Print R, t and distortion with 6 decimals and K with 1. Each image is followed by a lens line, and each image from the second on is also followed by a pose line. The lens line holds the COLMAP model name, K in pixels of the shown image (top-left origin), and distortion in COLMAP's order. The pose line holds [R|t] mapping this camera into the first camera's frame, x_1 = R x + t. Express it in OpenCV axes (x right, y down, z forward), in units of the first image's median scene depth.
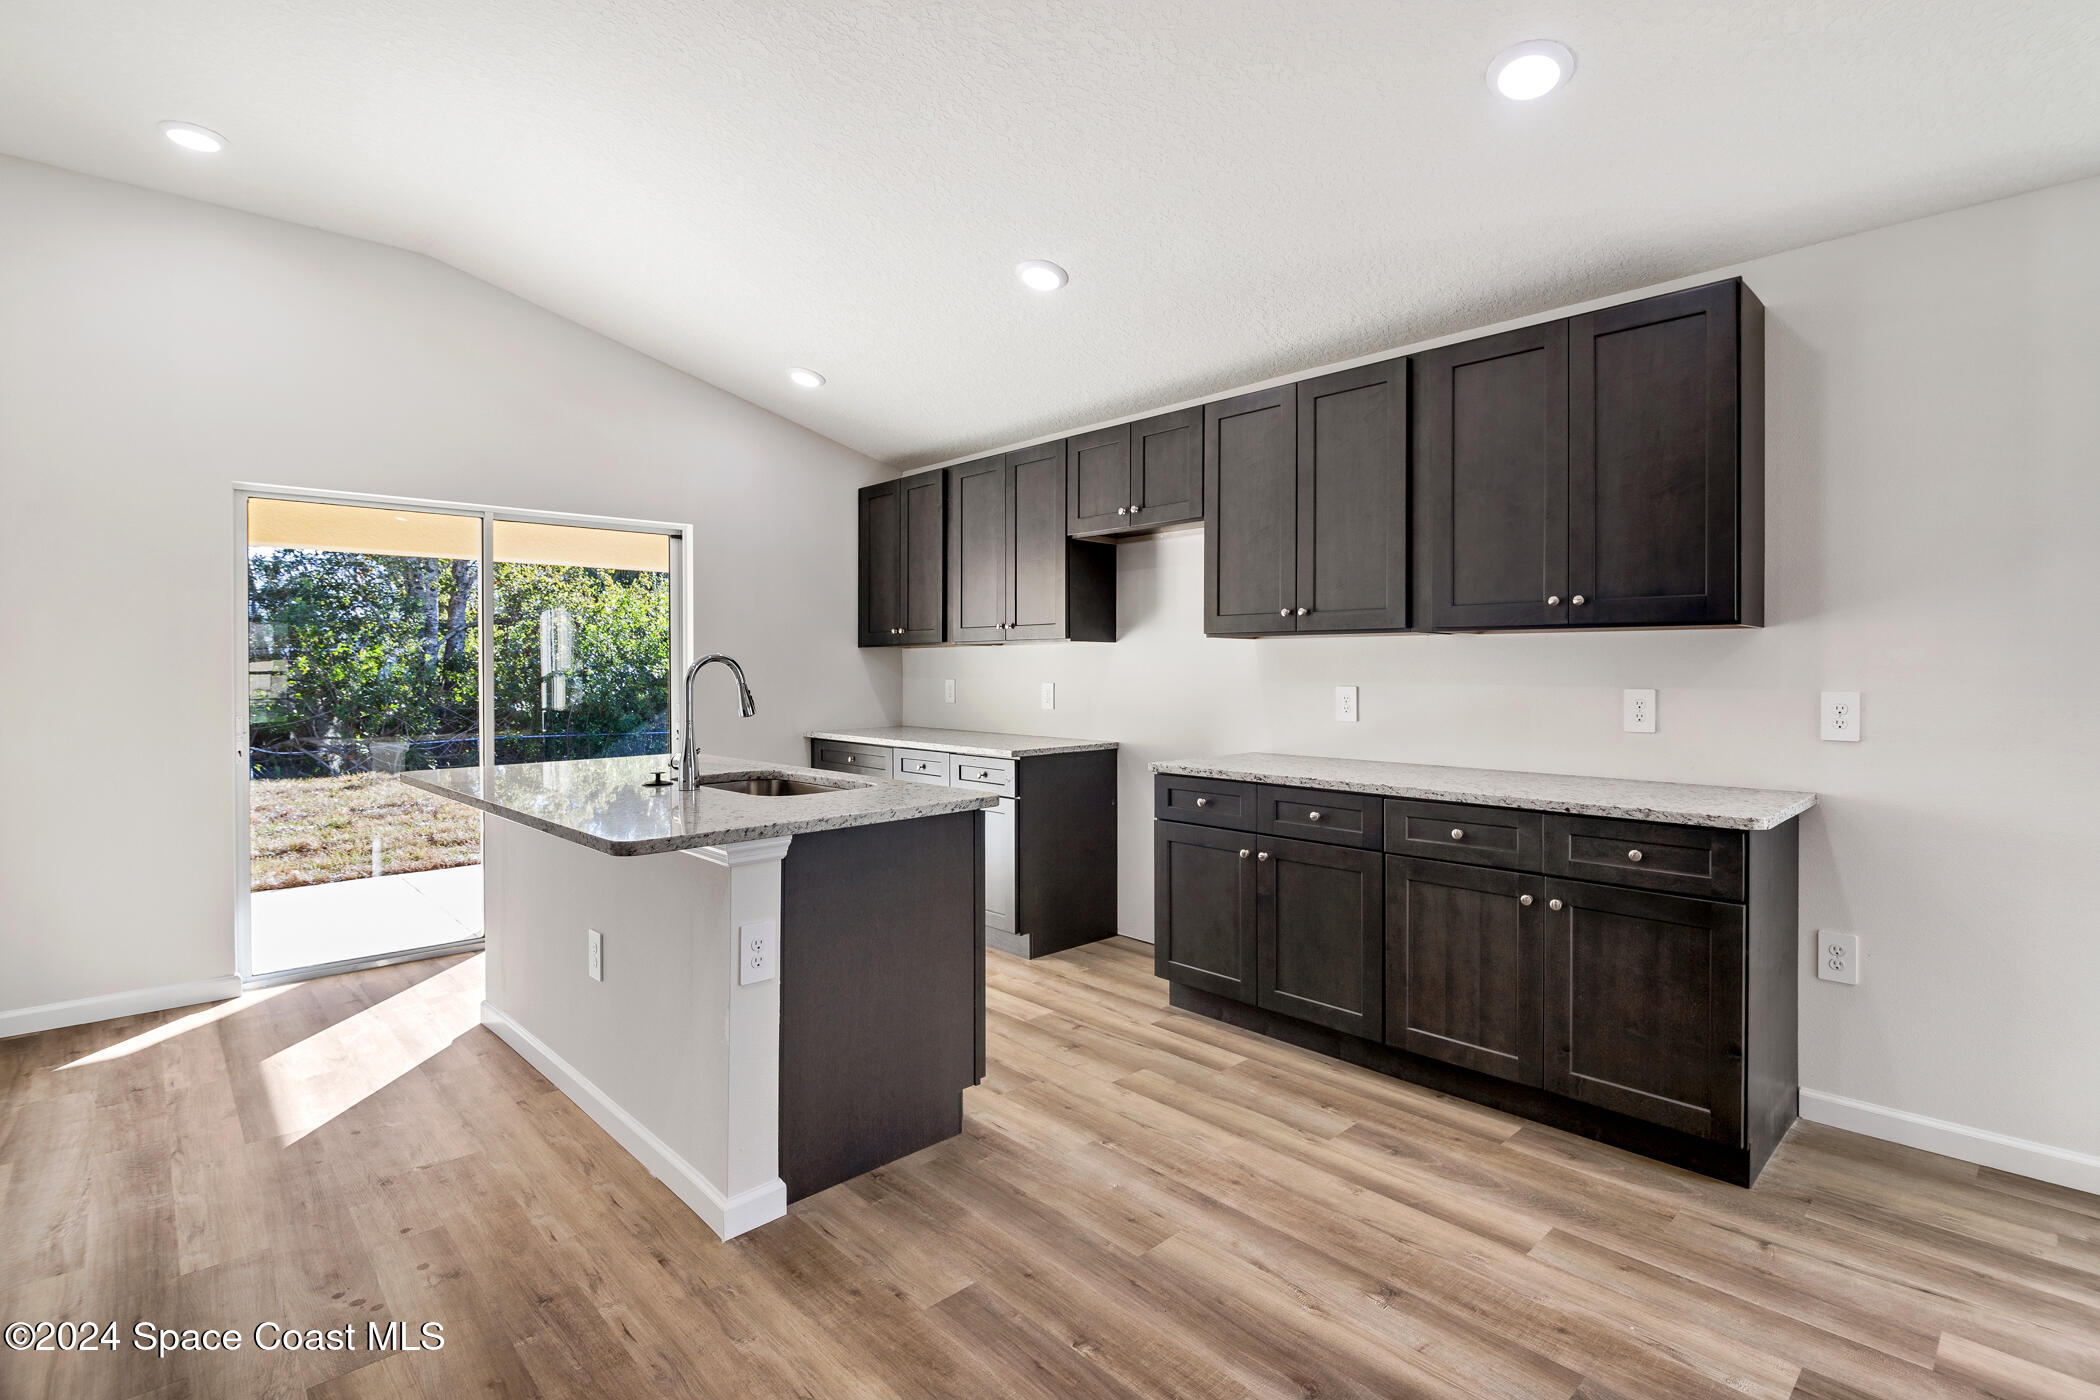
lens RADIAL K [[971.1, 0, 1078.3], [0, 971.1, 677.4], [0, 0, 1]] dist [-0.022796, -0.000371]
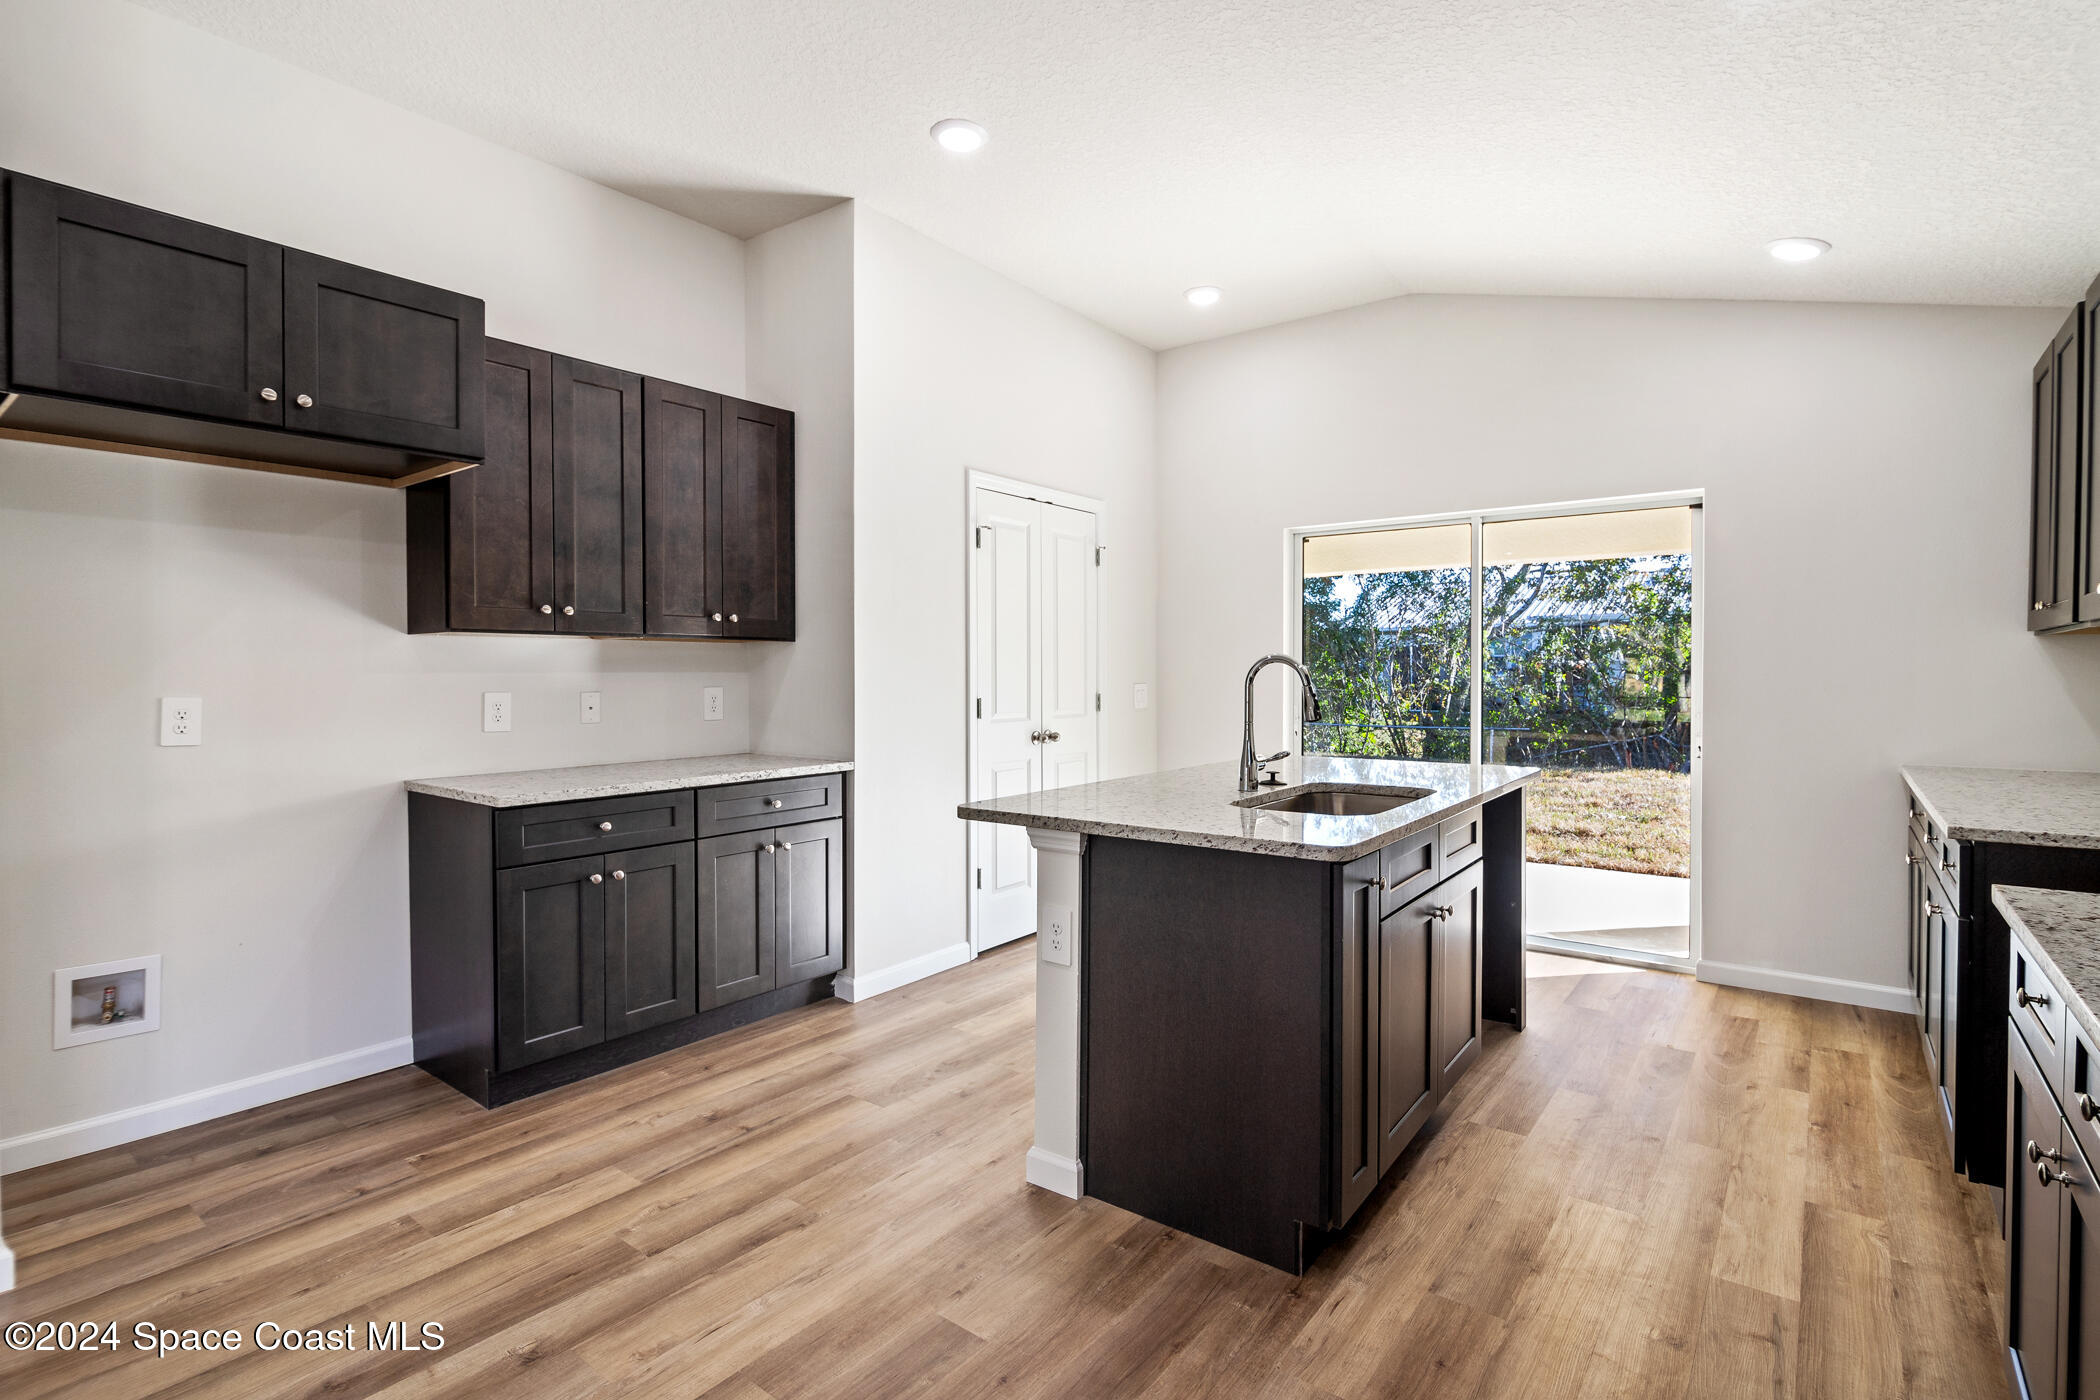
lens RADIAL K [[996.8, 0, 1083.8], [0, 996.8, 686.0], [0, 0, 1]] dist [-0.010601, 0.000080]
pose [[0.153066, 0.016986, -0.988070, 0.374486], [-0.009222, 0.999833, 0.015760, -0.004428], [0.988173, 0.006700, 0.153198, 0.425985]]
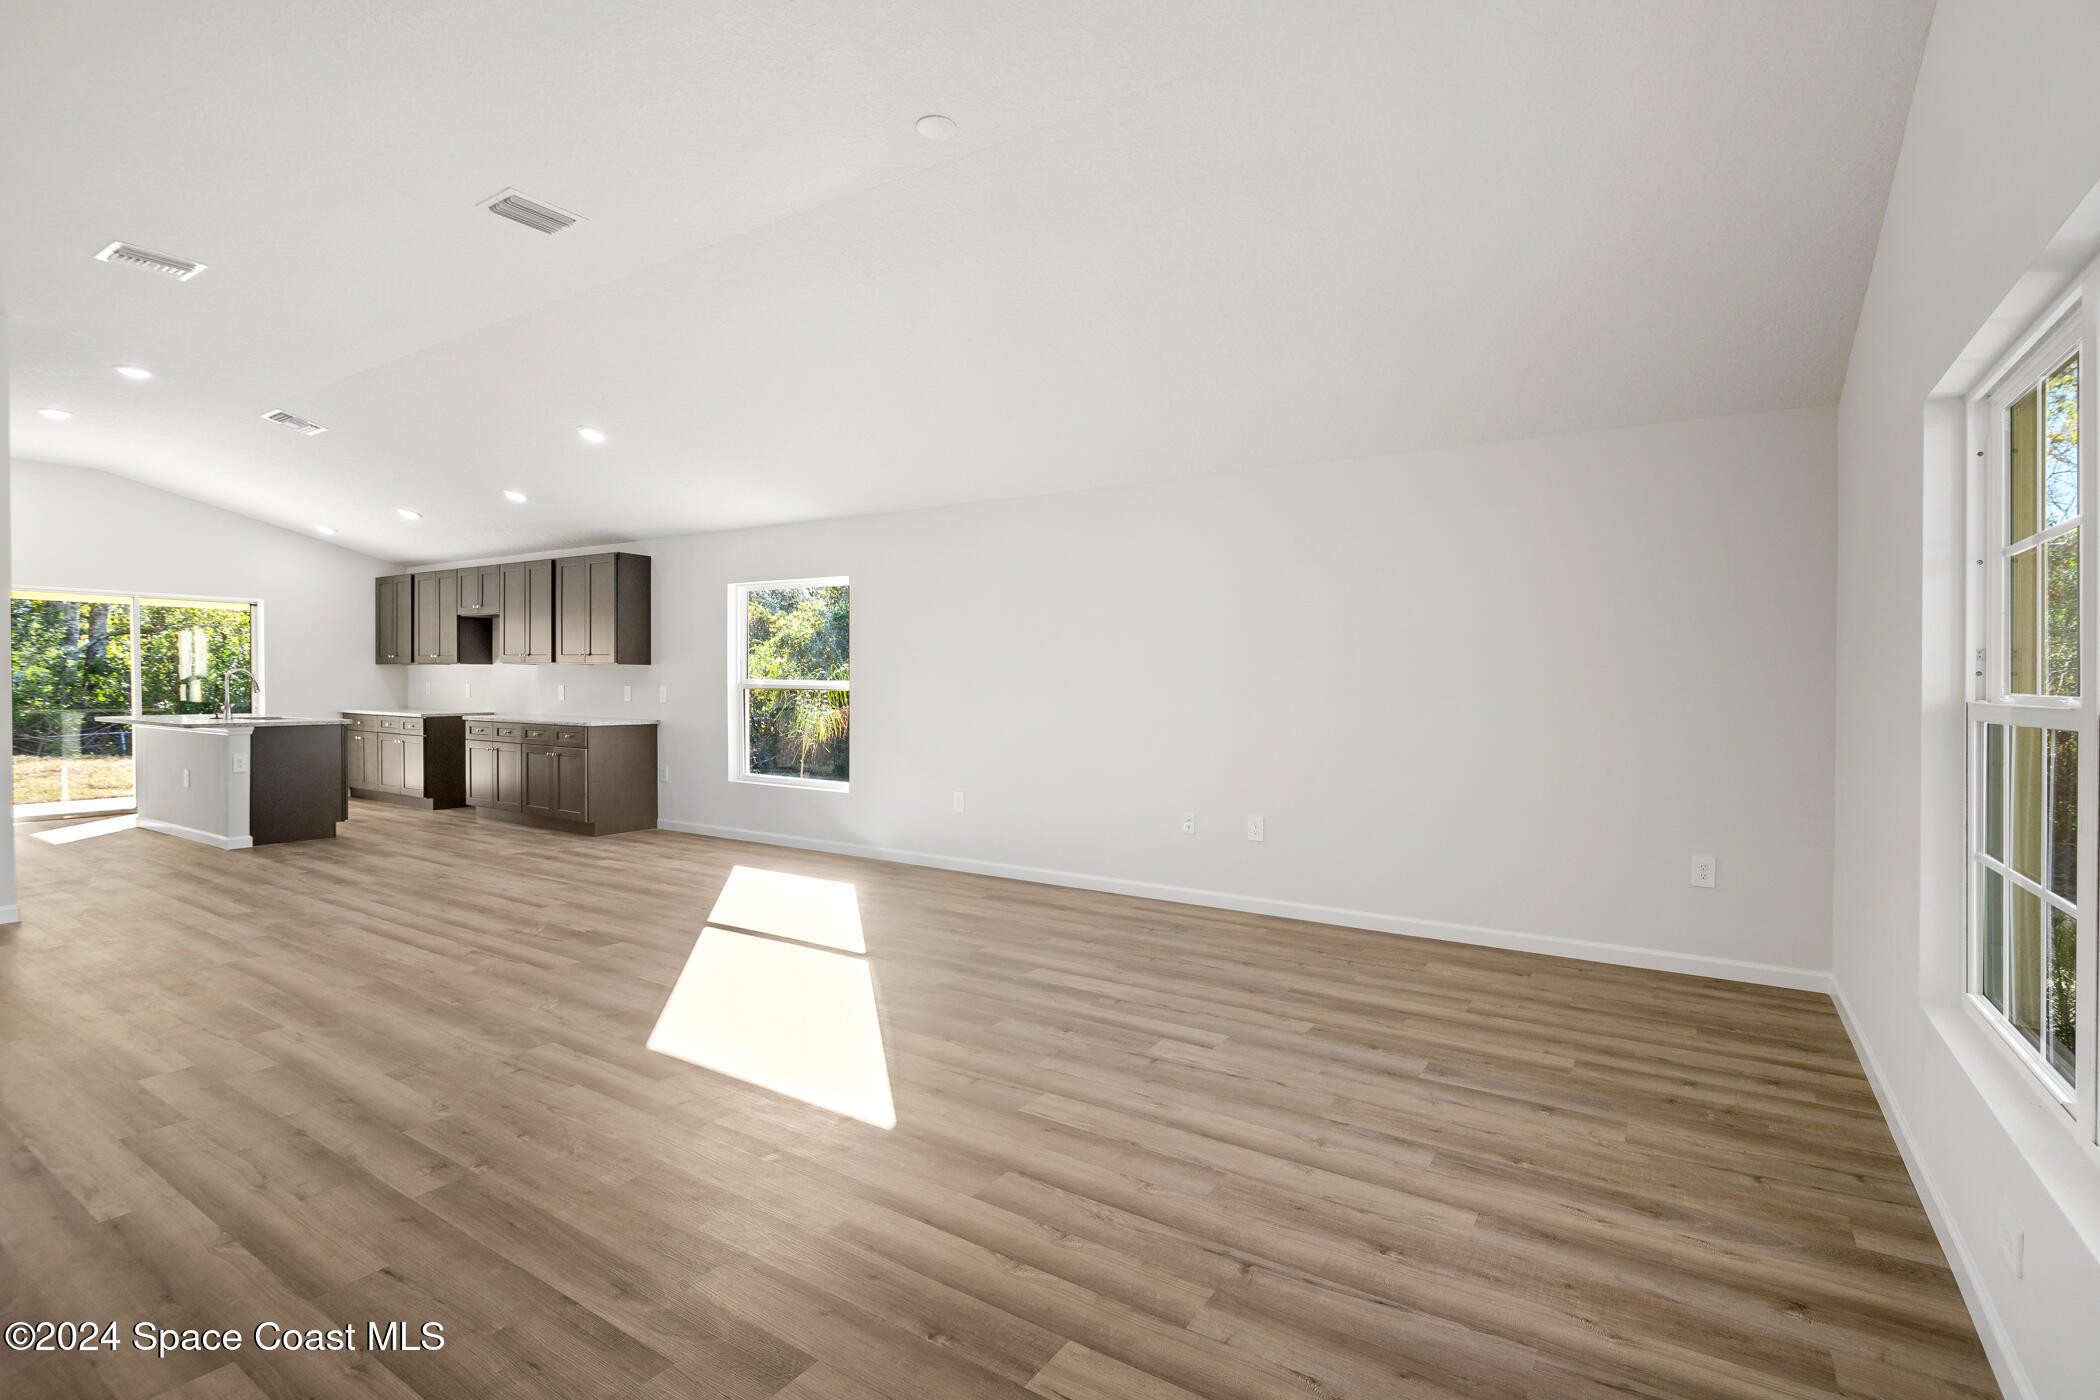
lens RADIAL K [[933.3, 0, 1036.6], [0, 933.3, 702.2], [0, 0, 1]] dist [-0.011274, -0.000646]
pose [[0.973934, 0.005710, 0.226760, 0.774416], [-0.008719, 0.999887, 0.012269, 0.011295], [-0.226664, -0.013926, 0.973873, -1.296872]]
